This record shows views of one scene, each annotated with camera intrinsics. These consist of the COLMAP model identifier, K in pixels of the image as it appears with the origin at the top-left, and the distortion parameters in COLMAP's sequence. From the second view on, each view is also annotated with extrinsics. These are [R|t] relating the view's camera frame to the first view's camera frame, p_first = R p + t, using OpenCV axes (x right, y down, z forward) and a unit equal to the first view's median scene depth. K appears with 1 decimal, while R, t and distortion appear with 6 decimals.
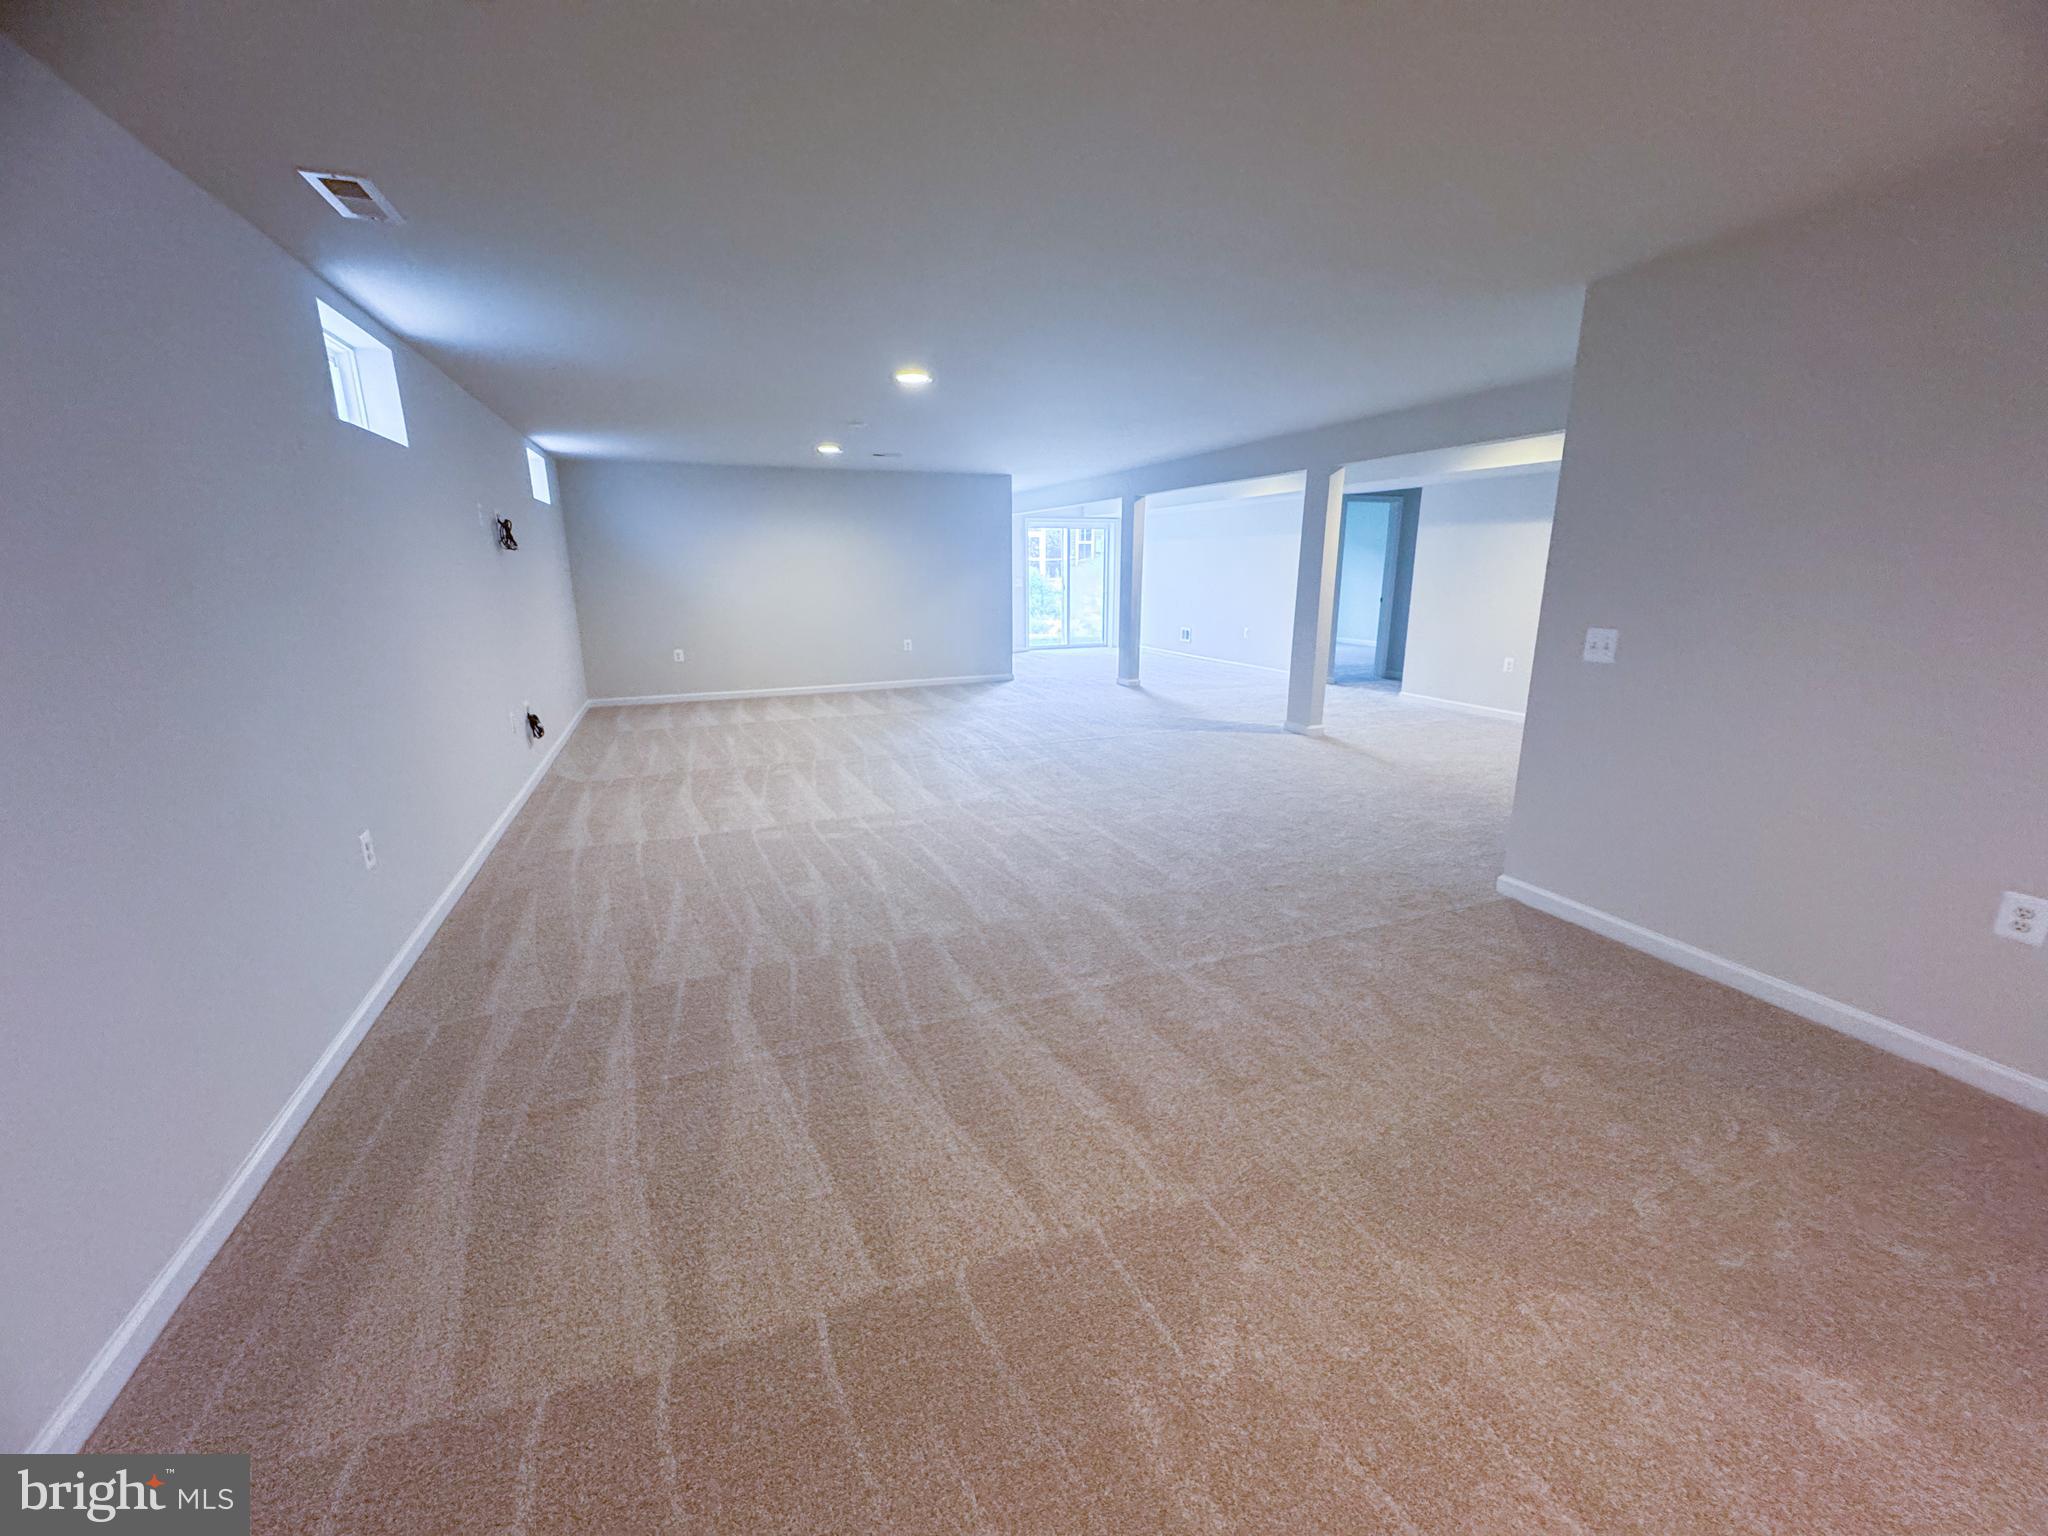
lens RADIAL K [[821.0, 0, 1004.6], [0, 821.0, 763.4], [0, 0, 1]] dist [-0.000874, -0.000022]
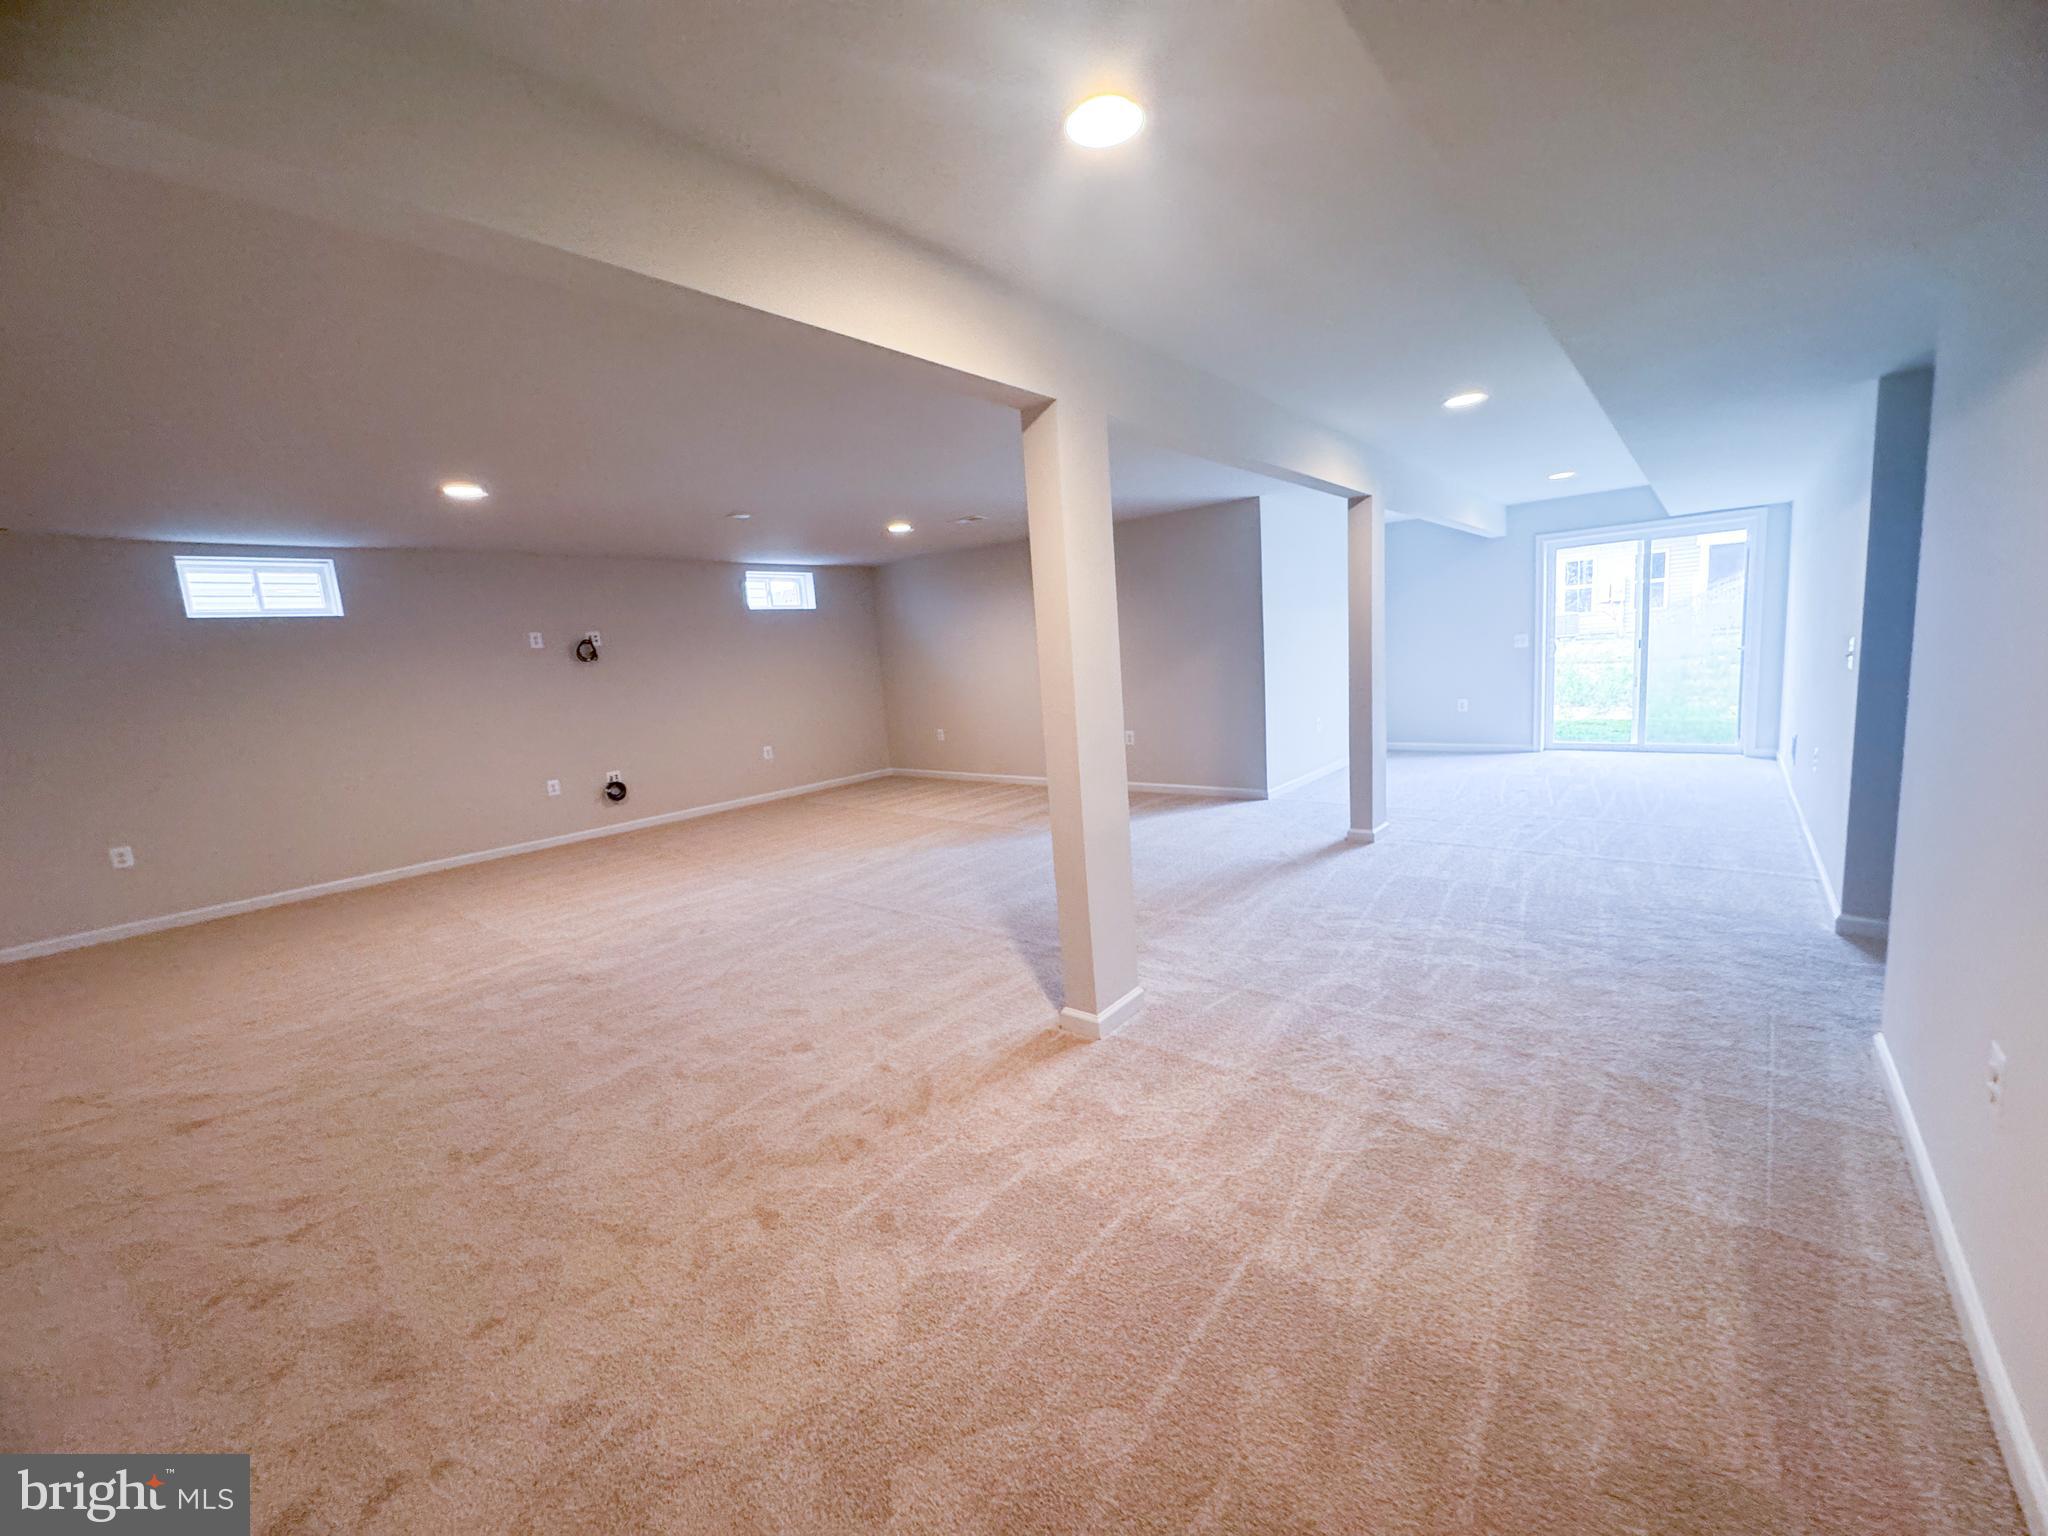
lens RADIAL K [[816.4, 0, 1022.9], [0, 816.4, 769.9], [0, 0, 1]] dist [-0.002636, 0.000035]
pose [[0.493172, 0.102291, -0.863897, 0.689365], [-0.142358, 0.989166, 0.035856, -0.173228], [0.858205, 0.105300, 0.502391, 0.712128]]
